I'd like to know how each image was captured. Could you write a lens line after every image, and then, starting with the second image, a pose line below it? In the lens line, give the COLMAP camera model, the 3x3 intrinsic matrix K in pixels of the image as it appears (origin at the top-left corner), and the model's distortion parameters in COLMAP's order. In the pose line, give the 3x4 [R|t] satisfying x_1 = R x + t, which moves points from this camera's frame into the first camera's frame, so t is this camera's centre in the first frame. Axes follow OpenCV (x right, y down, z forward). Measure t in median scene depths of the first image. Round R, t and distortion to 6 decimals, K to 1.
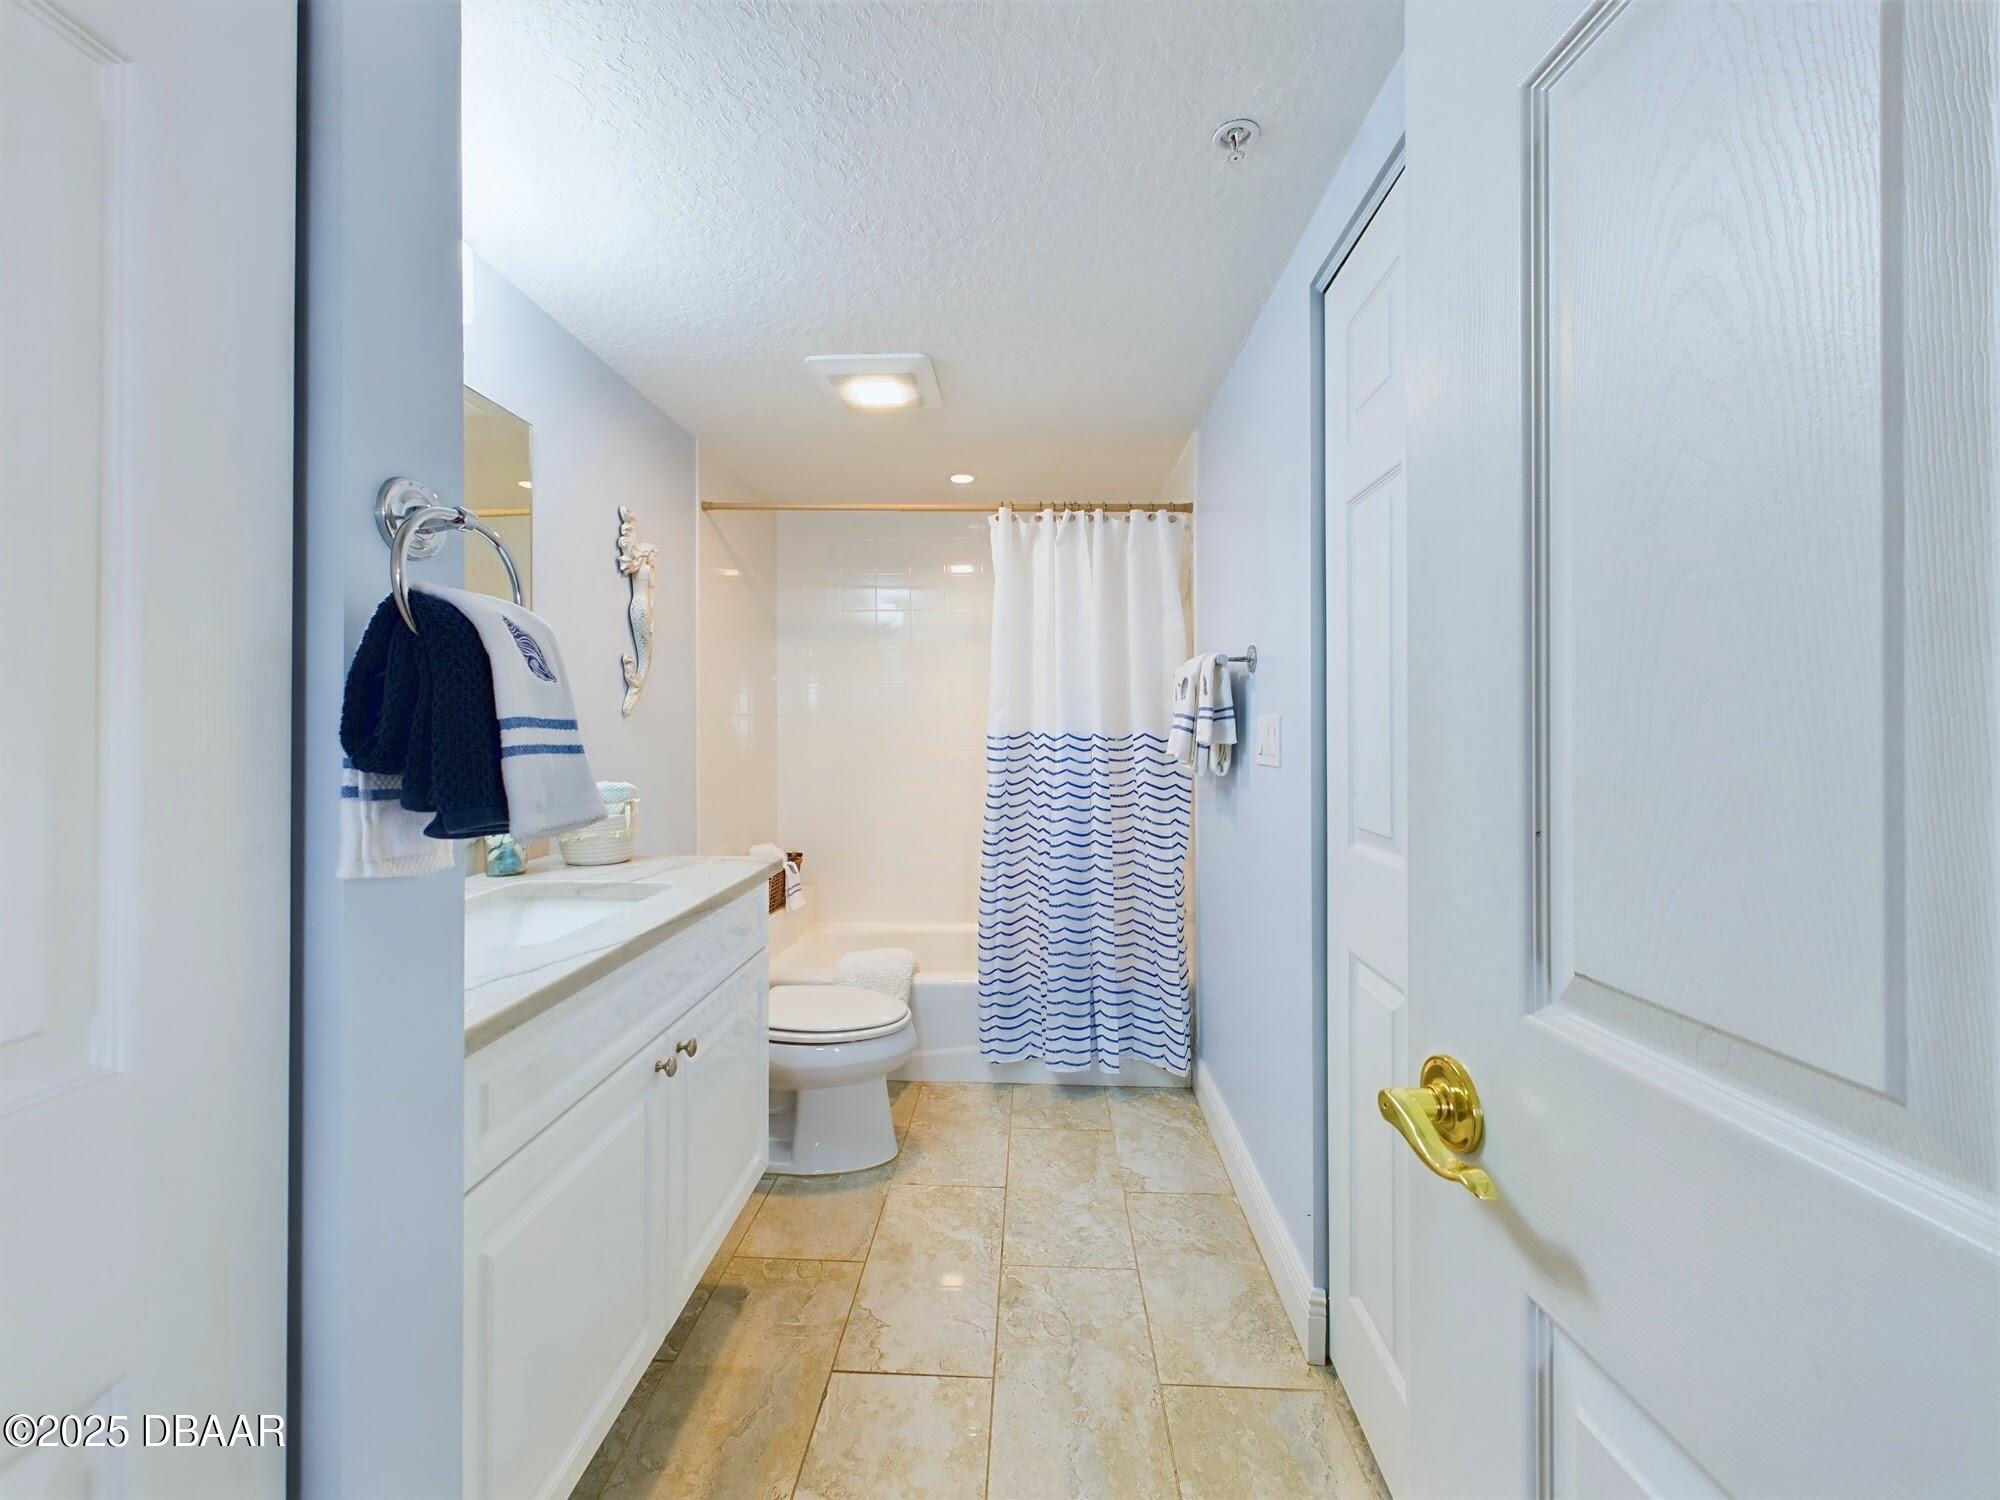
lens RADIAL K [[801.2, 0, 999.9], [0, 801.2, 725.2], [0, 0, 1]] dist [-0.001001, -0.000020]
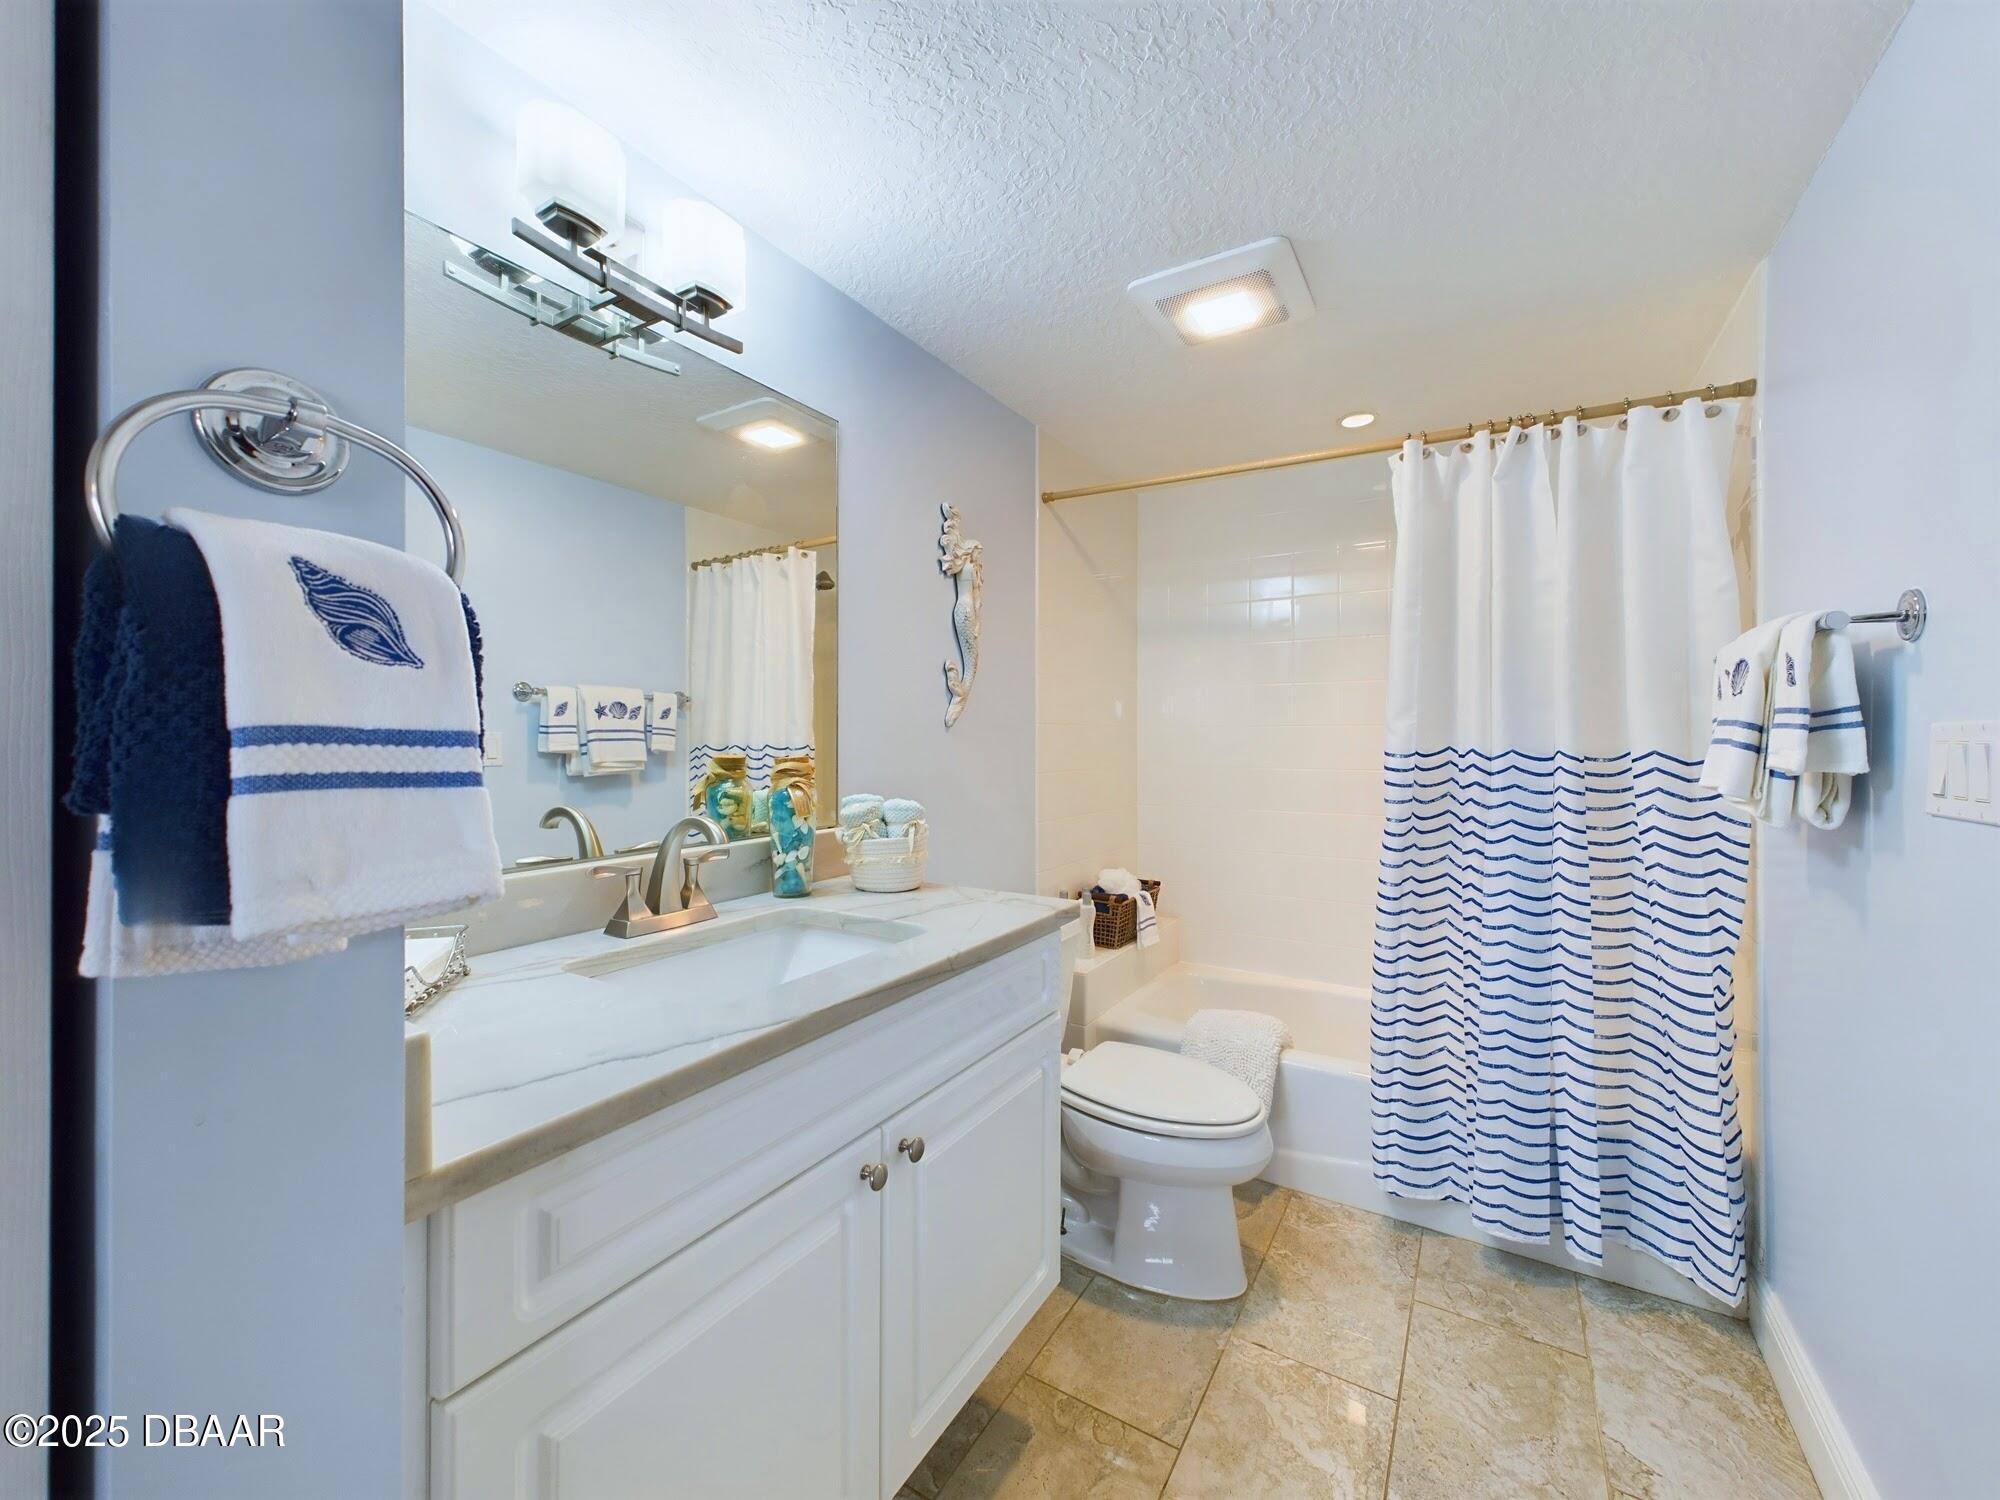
lens RADIAL K [[803.6, 0, 996.3], [0, 803.6, 739.0], [0, 0, 1]] dist [0.001052, 0.000138]
pose [[0.874894, 0.004027, -0.484298, 0.031001], [-0.002390, 0.999989, 0.003997, -0.000975], [0.484309, -0.002339, 0.874894, 0.177971]]
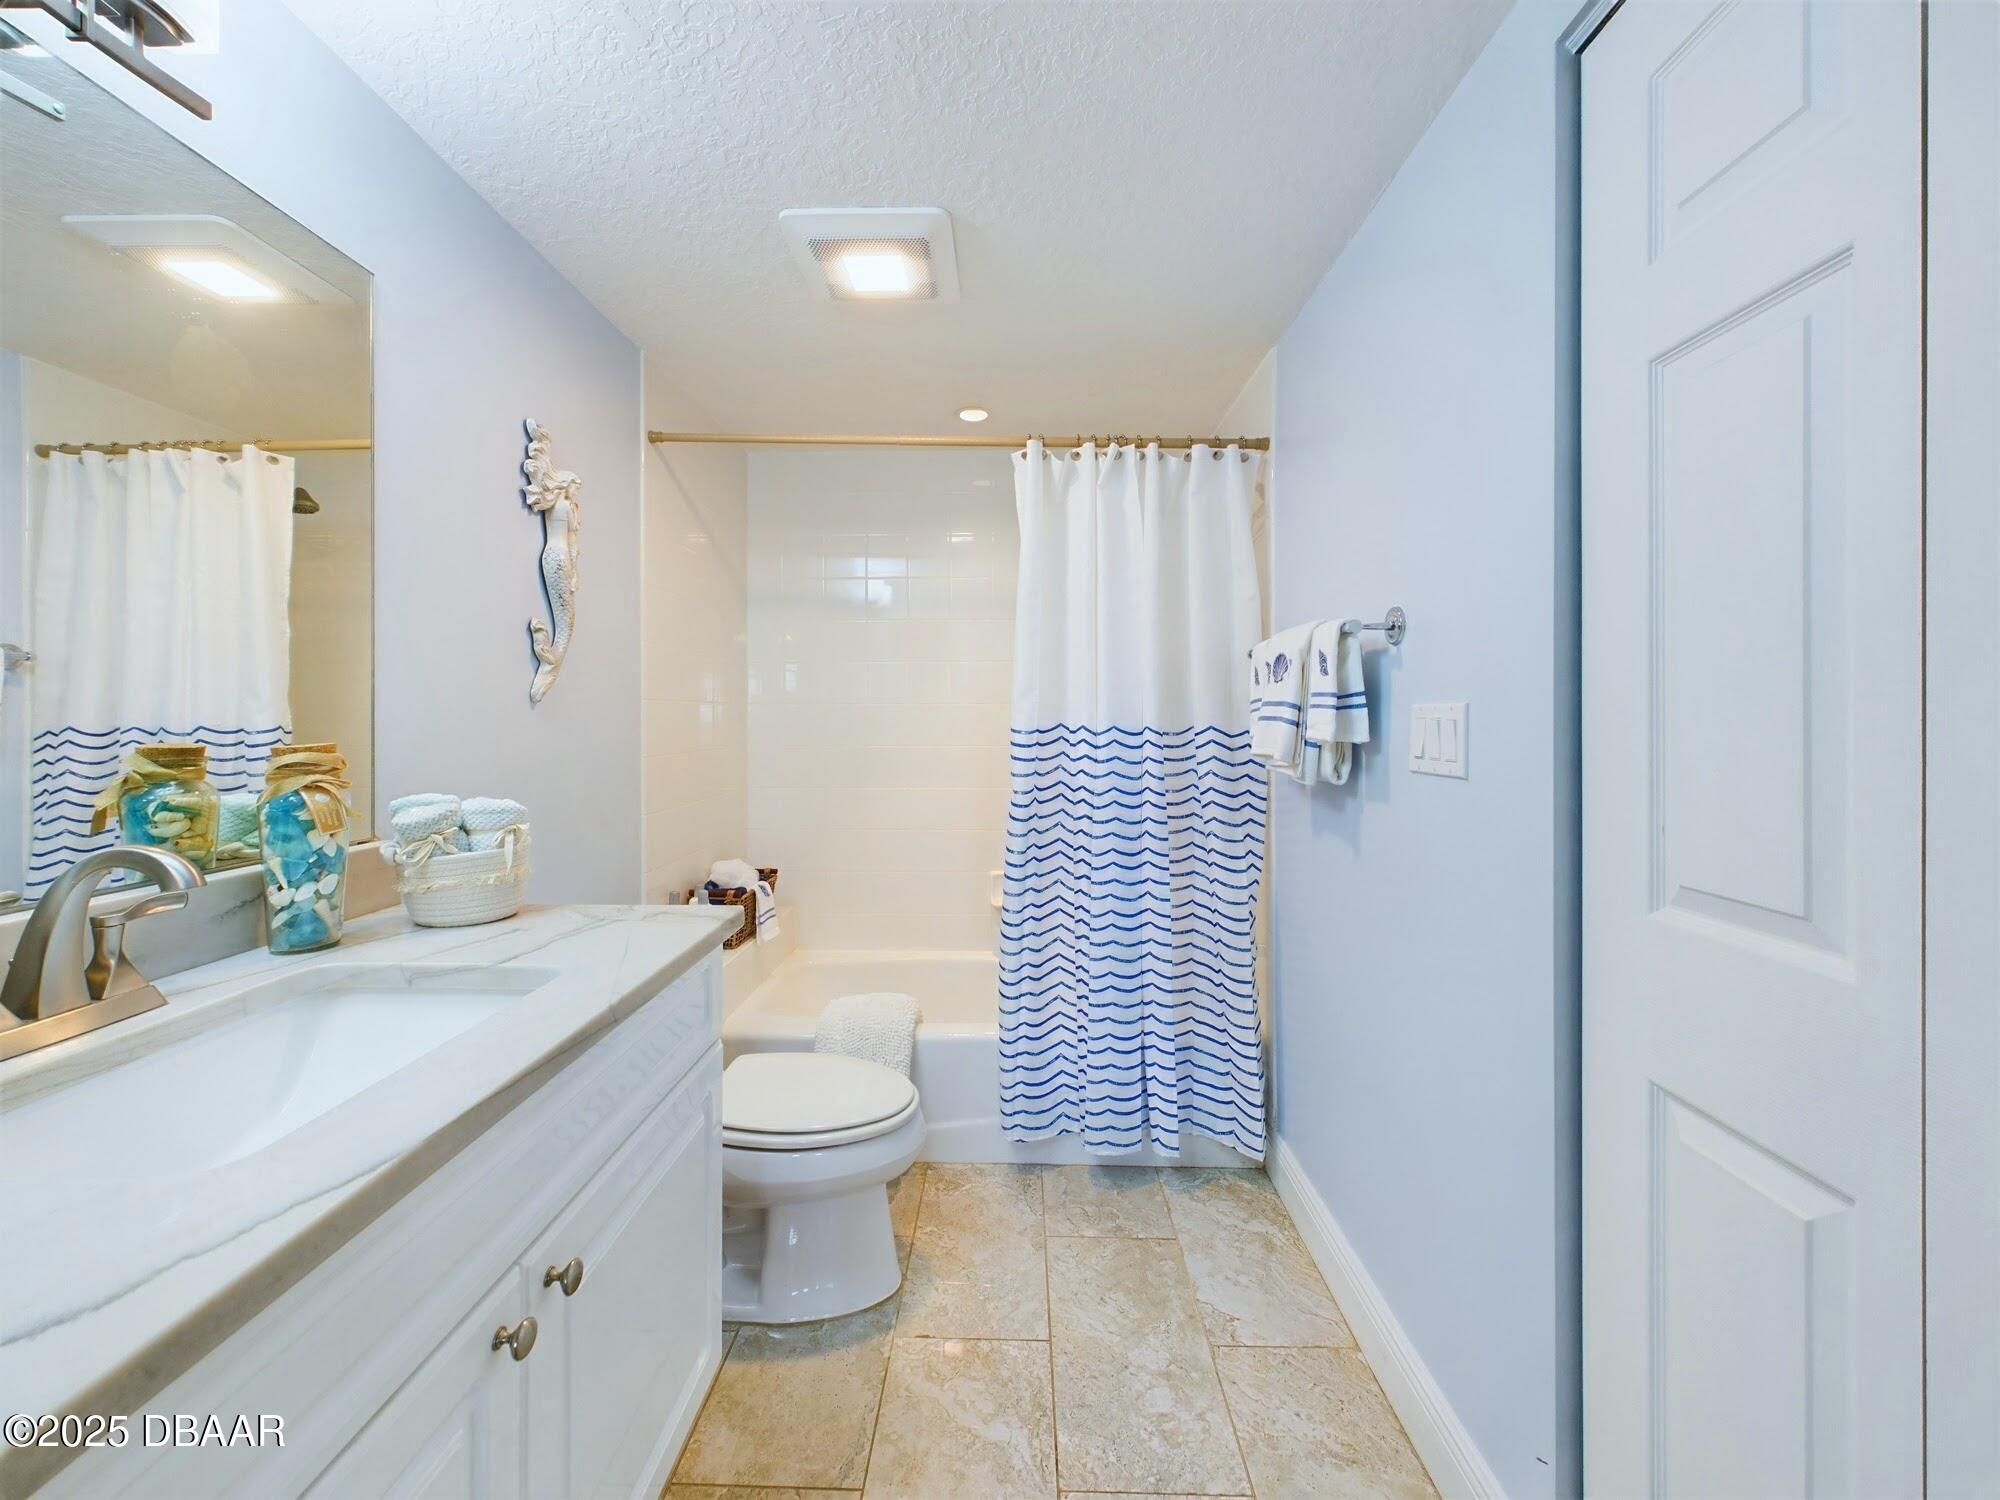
lens RADIAL K [[806.1, 0, 1002.9], [0, 806.1, 716.6], [0, 0, 1]] dist [0.001170, 0.000117]
pose [[0.999647, 0.002433, 0.026467, -0.046464], [-0.002507, 0.999993, 0.002736, -0.001143], [-0.026460, -0.002802, 0.999646, 0.208842]]
